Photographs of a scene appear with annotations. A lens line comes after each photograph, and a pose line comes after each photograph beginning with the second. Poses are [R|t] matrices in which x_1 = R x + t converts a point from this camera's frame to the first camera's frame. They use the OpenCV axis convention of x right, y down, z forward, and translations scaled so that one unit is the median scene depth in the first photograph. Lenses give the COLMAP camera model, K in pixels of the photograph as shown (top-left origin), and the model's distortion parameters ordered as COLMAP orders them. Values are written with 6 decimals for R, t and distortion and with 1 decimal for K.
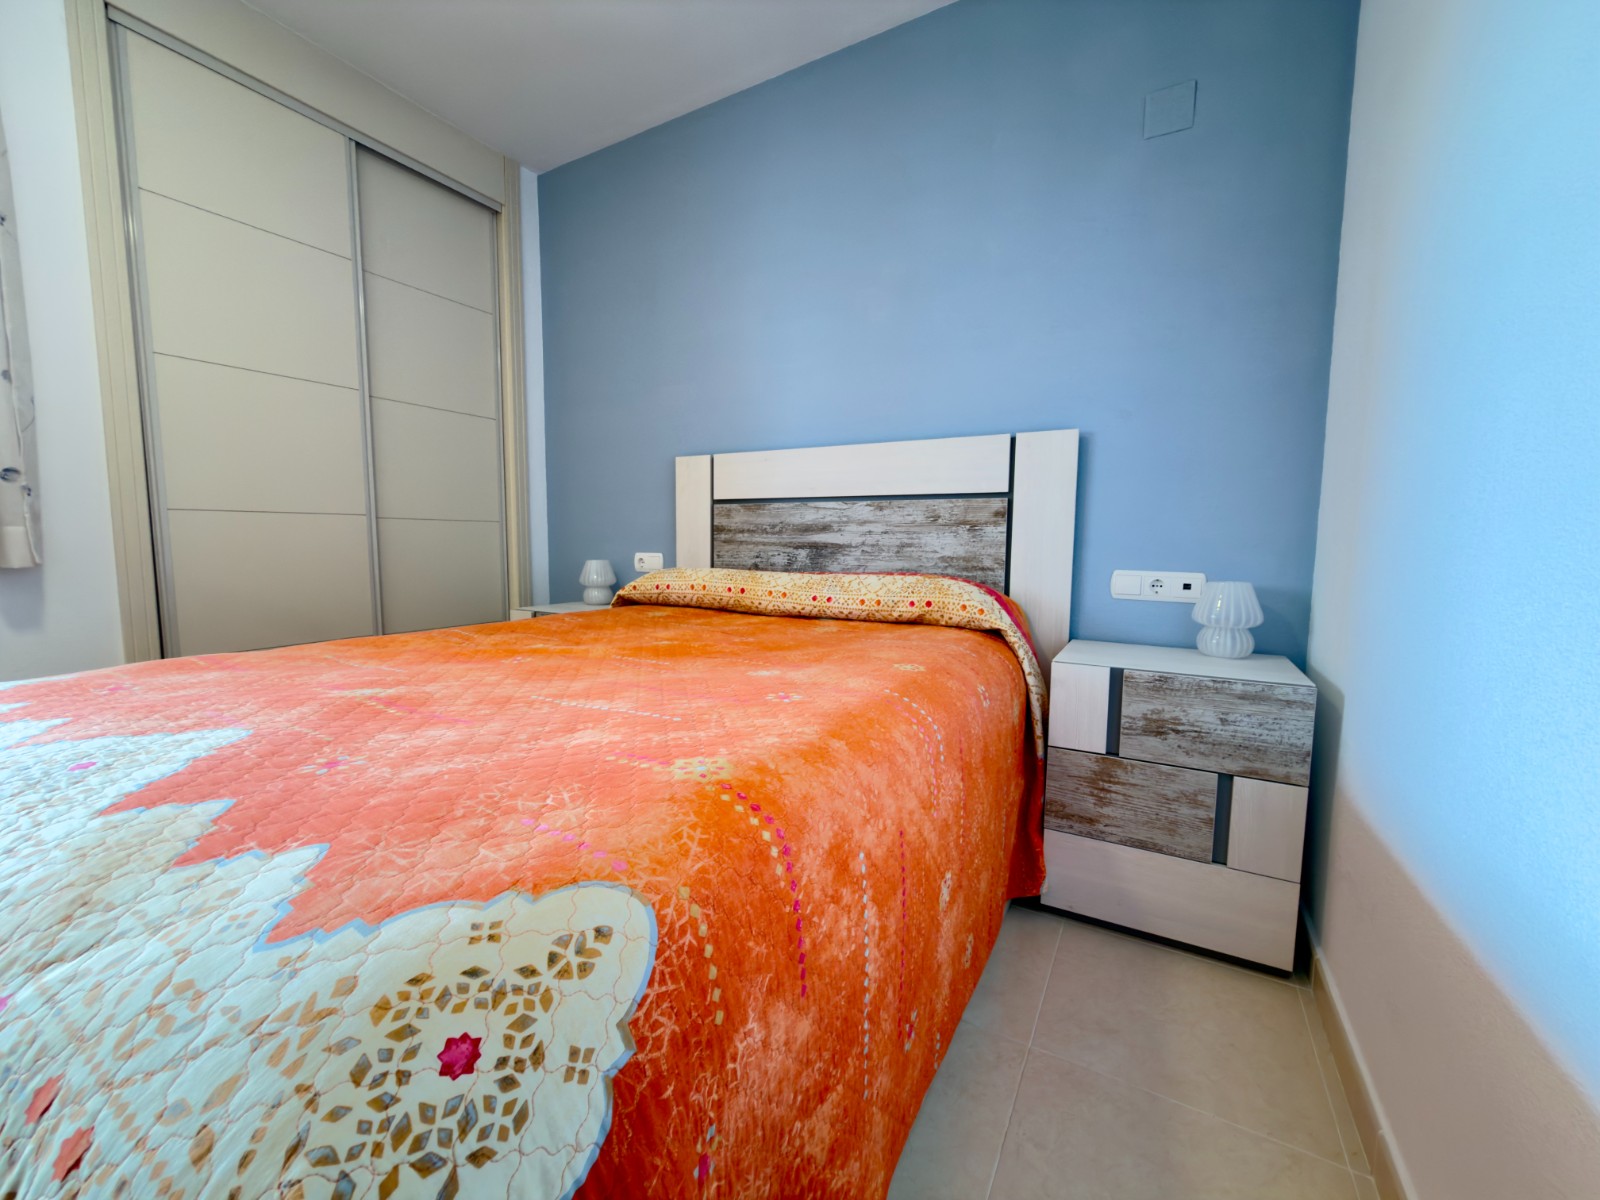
lens RADIAL K [[636.7, 0, 800.4], [0, 636.7, 600.2], [0, 0, 1]] dist [0.000418, 0.000518]
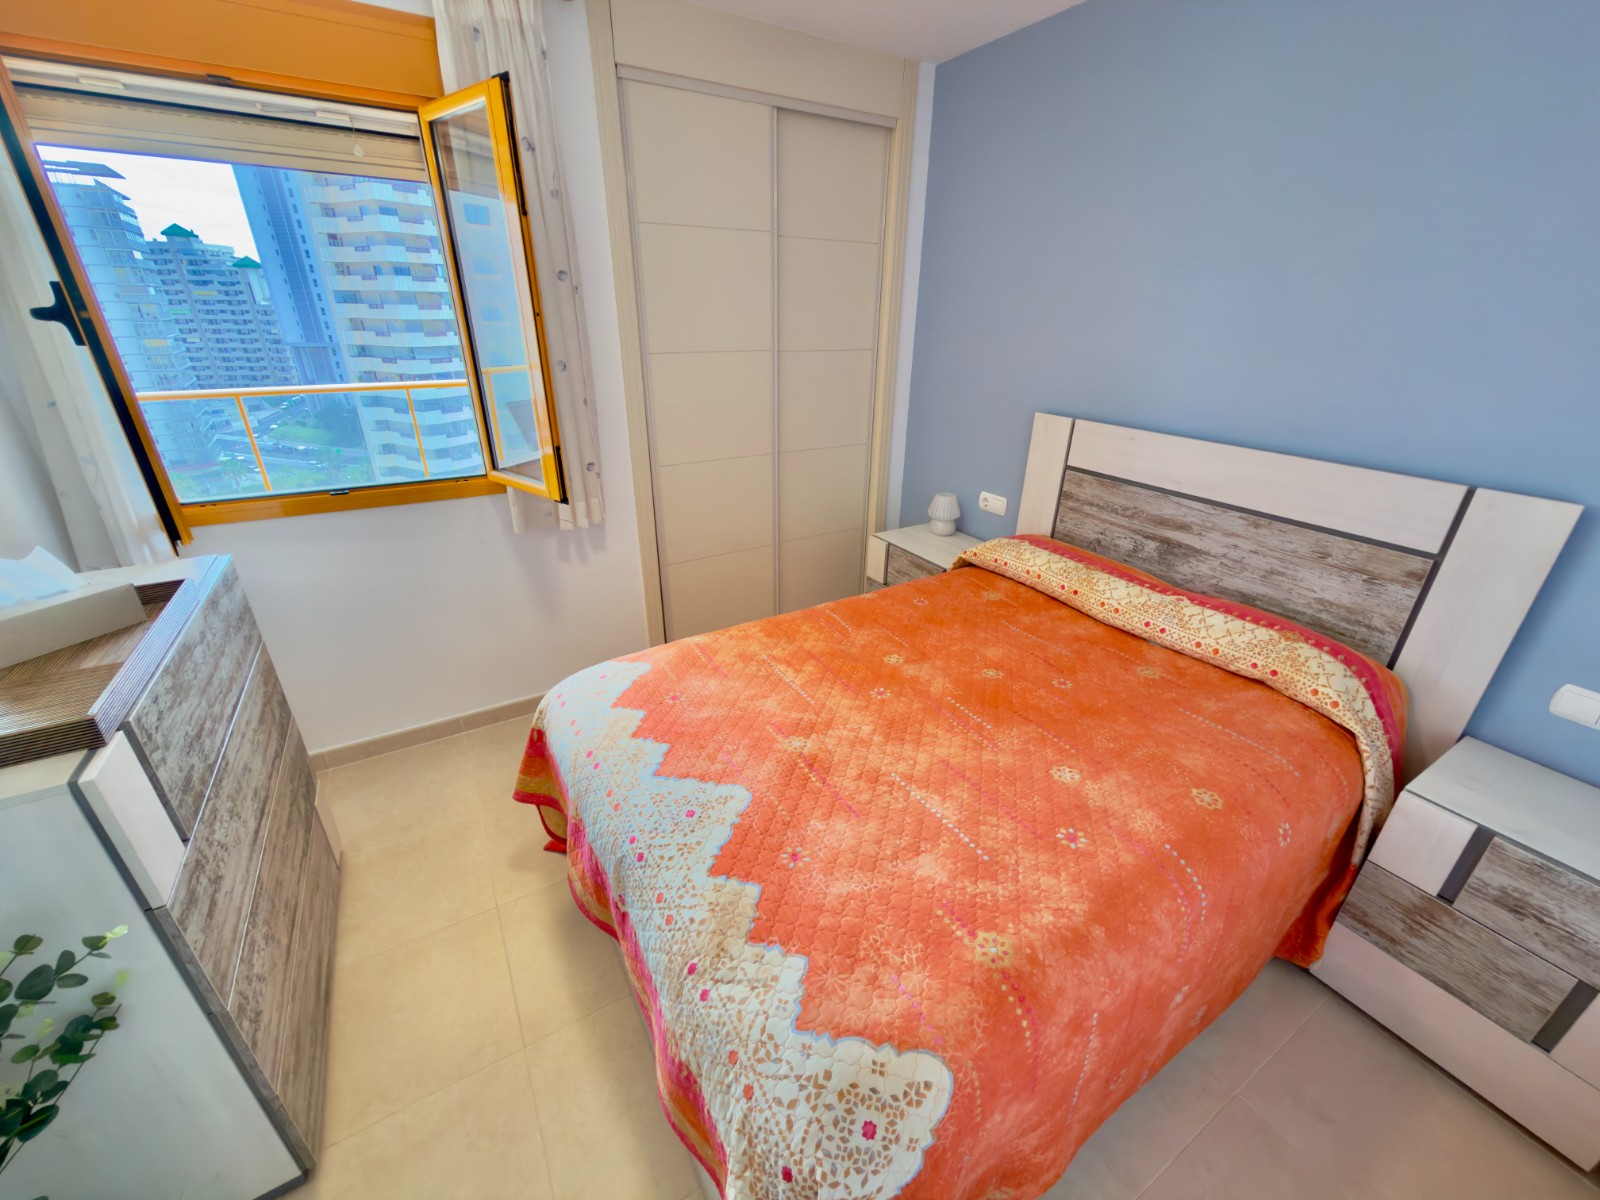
lens RADIAL K [[636.7, 0, 803.3], [0, 636.7, 600.1], [0, 0, 1]] dist [0.000418, 0.000518]
pose [[0.872197, 0.207420, -0.443001, -0.030544], [-0.051983, 0.939820, 0.337693, -0.741534], [0.486386, -0.271506, 0.830490, -0.227703]]
